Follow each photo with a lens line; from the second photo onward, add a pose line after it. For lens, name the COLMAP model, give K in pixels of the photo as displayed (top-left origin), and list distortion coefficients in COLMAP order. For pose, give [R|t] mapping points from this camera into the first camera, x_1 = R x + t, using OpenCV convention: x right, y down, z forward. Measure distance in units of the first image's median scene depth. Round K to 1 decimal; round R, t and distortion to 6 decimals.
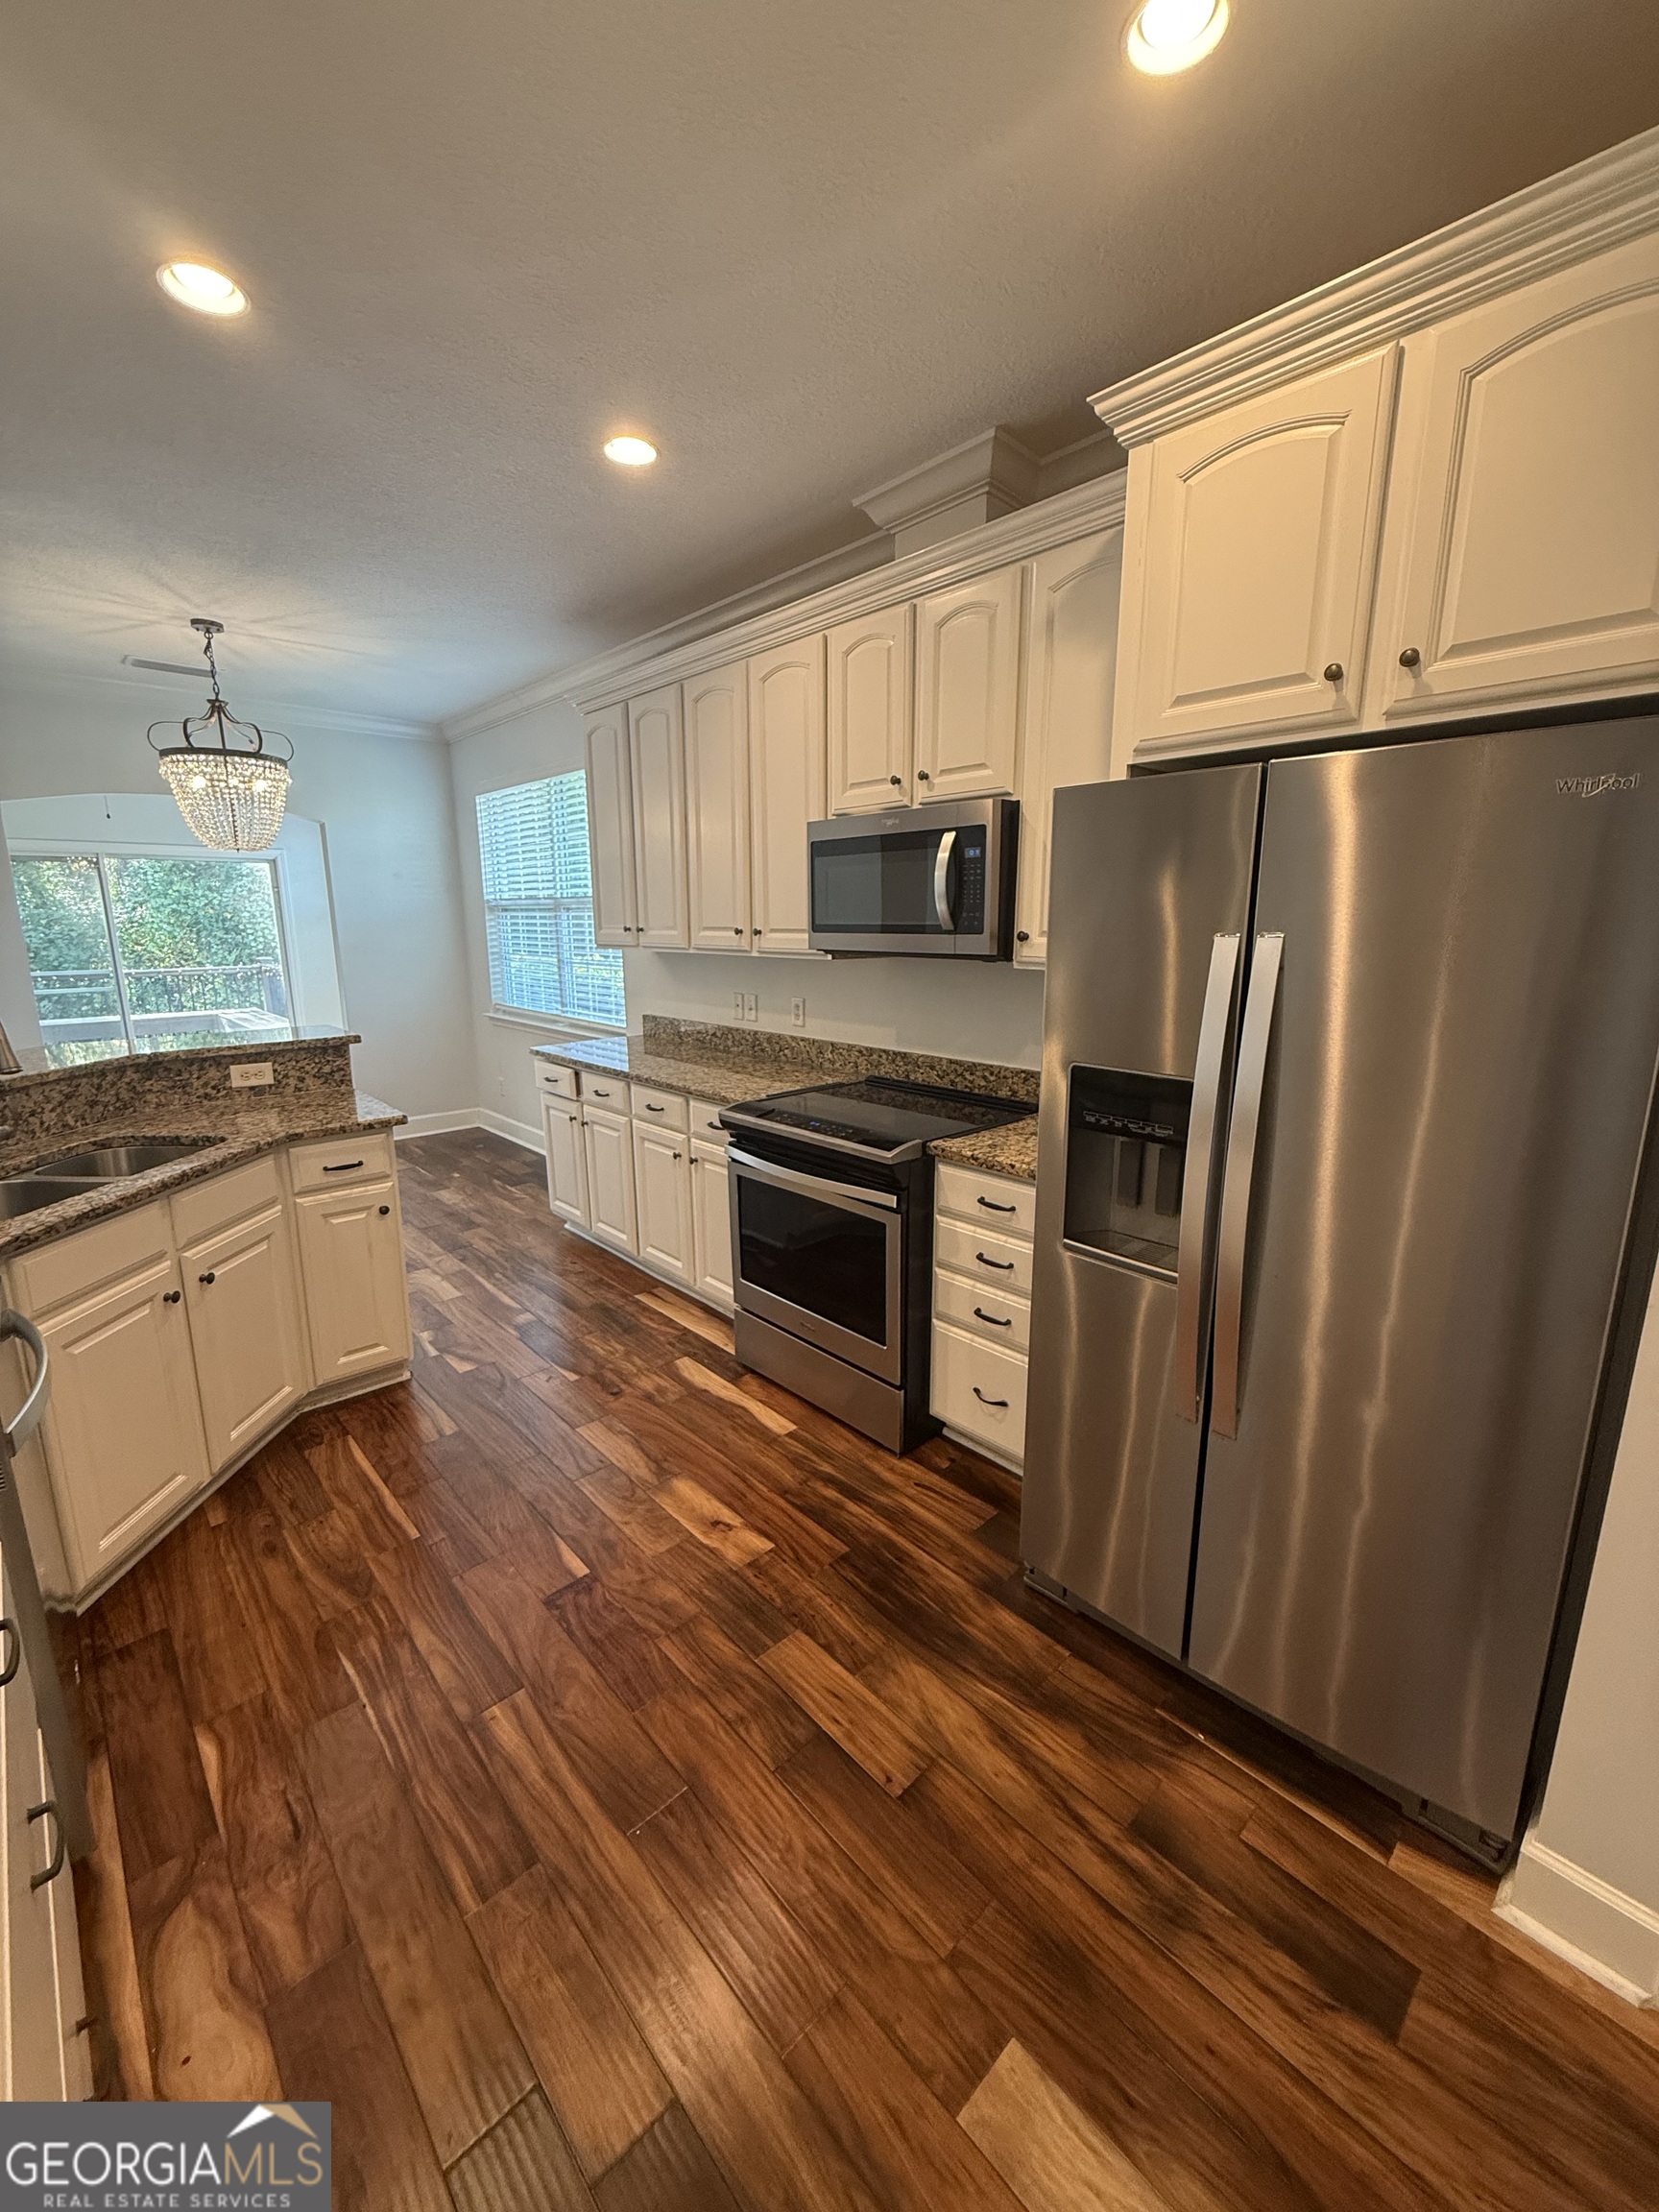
lens RADIAL K [[877.8, 0, 831.2], [0, 877.8, 1101.5], [0, 0, 1]] dist [0.000394, -0.000085]
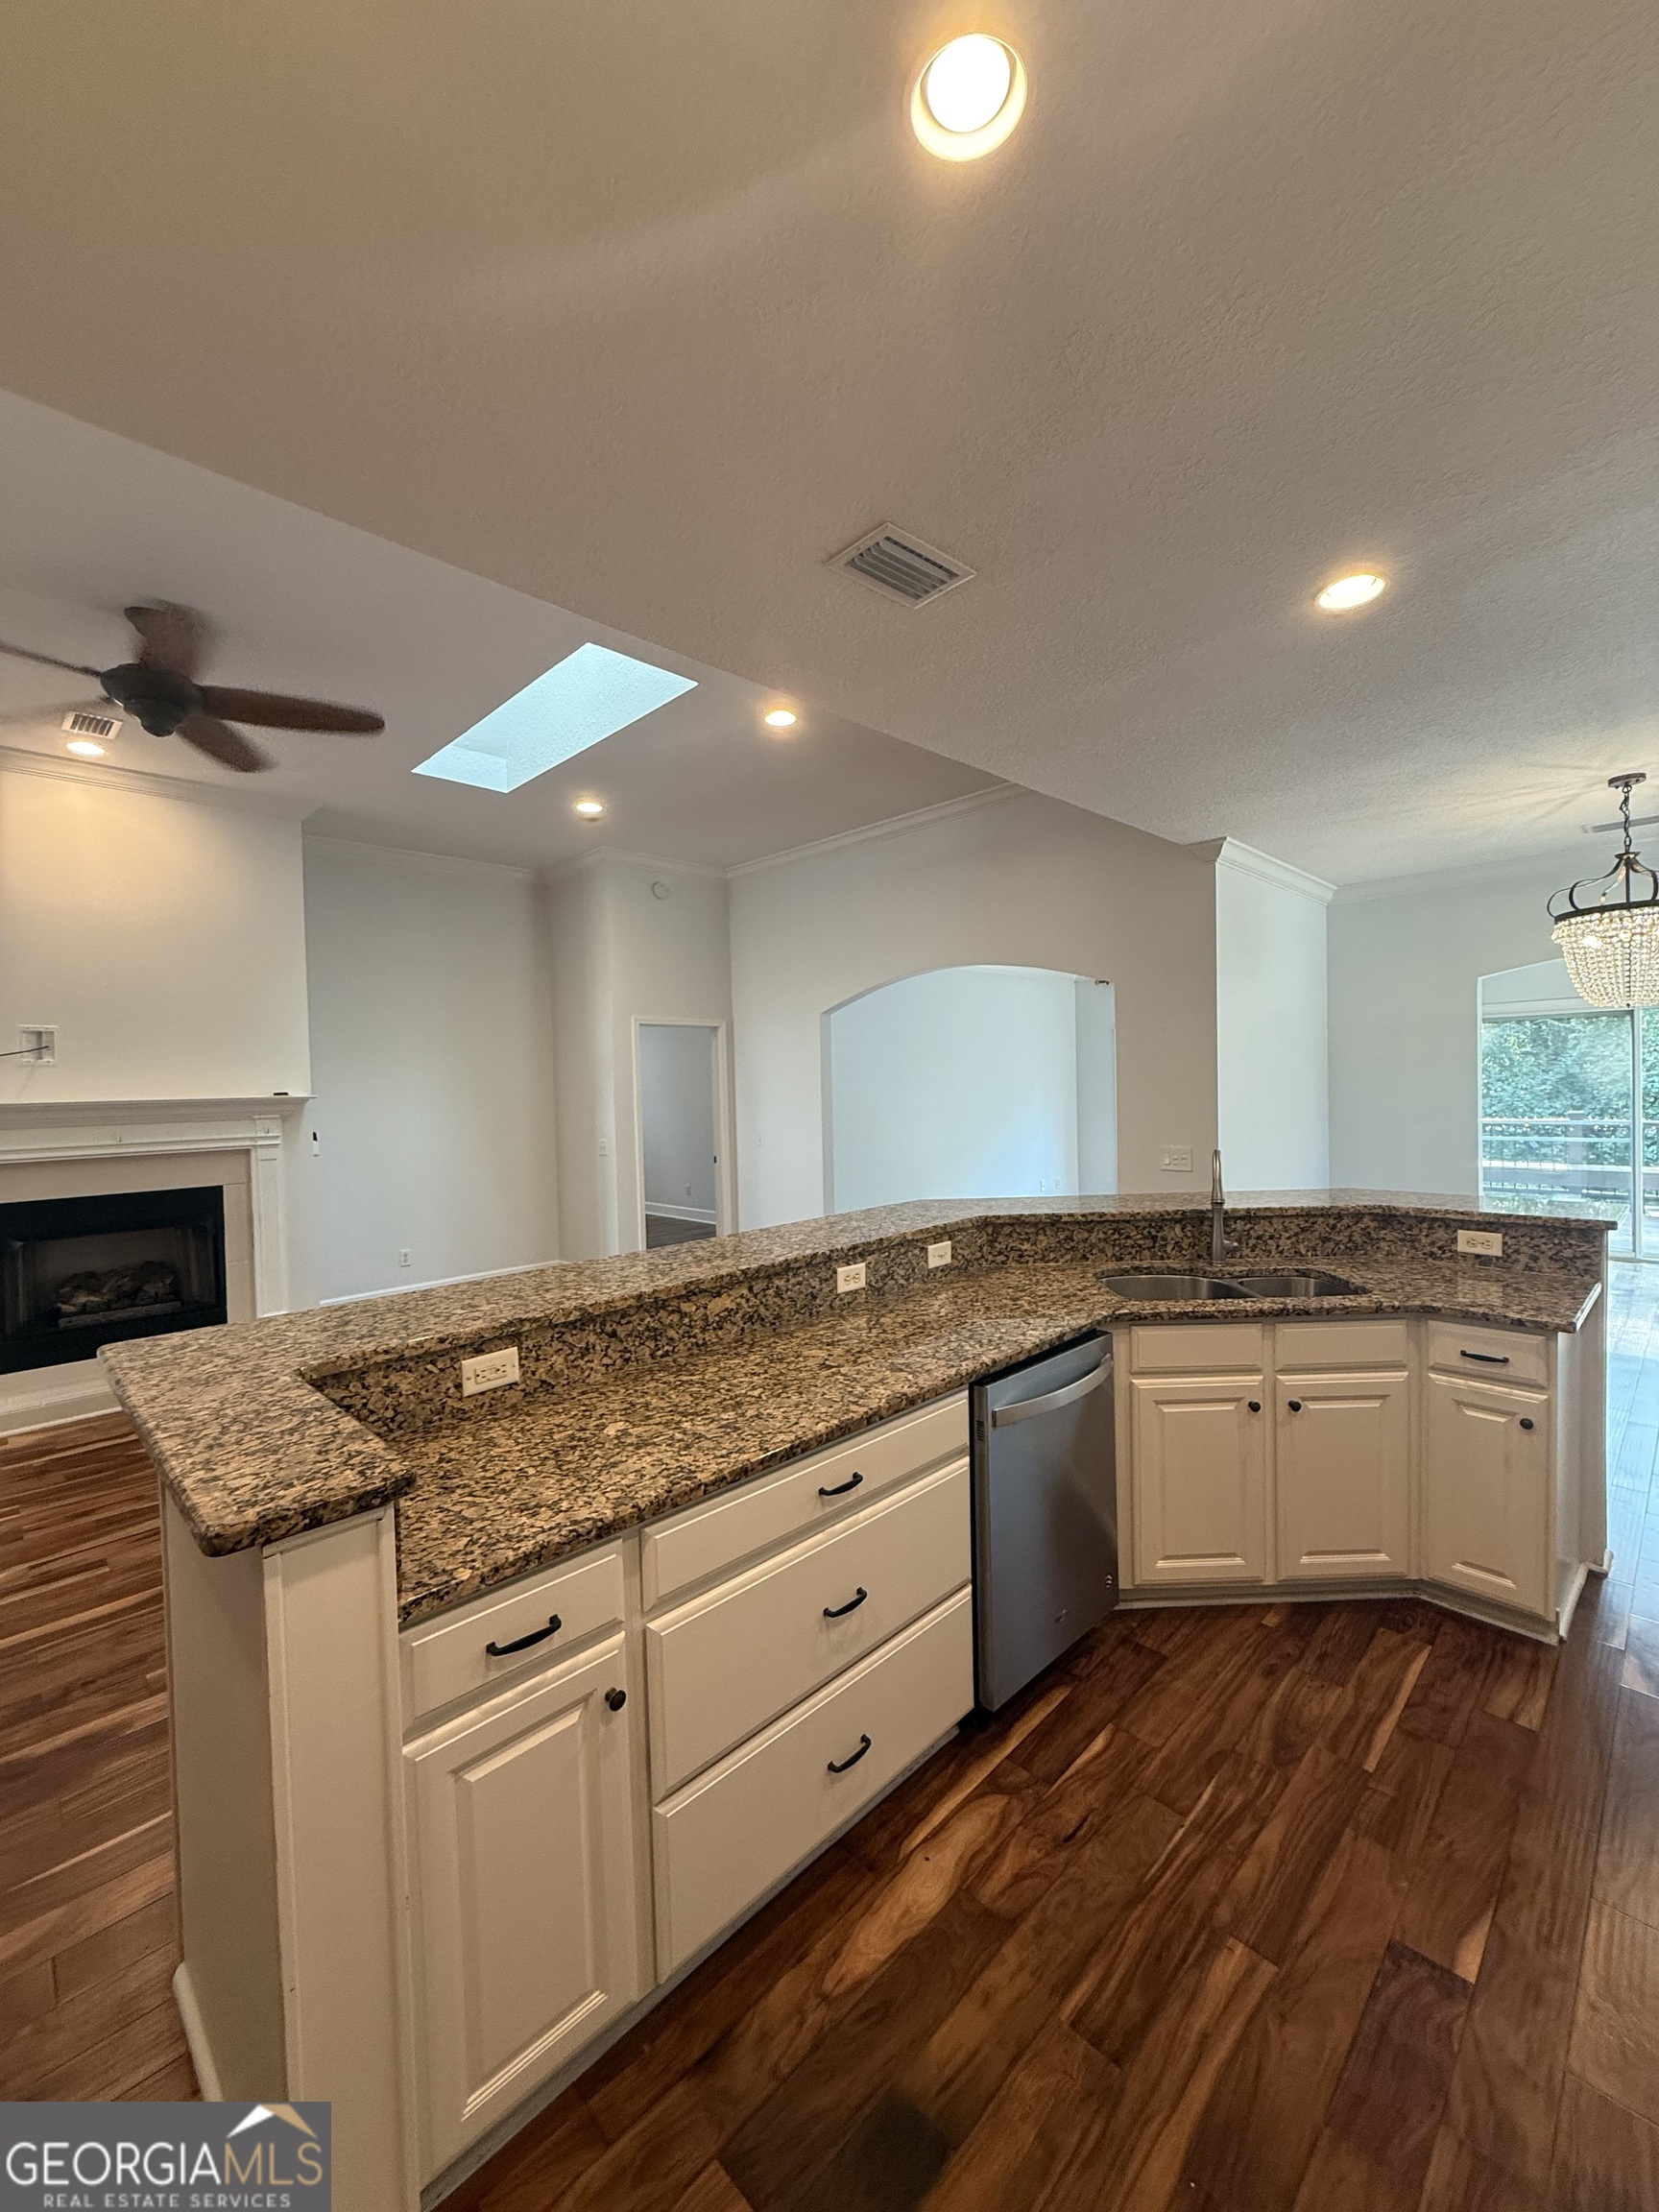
lens RADIAL K [[877.8, 0, 831.2], [0, 877.8, 1101.5], [0, 0, 1]] dist [0.000394, -0.000085]
pose [[0.037747, 0.025006, -0.998974, 0.383588], [-0.180169, 0.983474, 0.017810, -0.095964], [0.982911, 0.179312, 0.041629, 0.285080]]
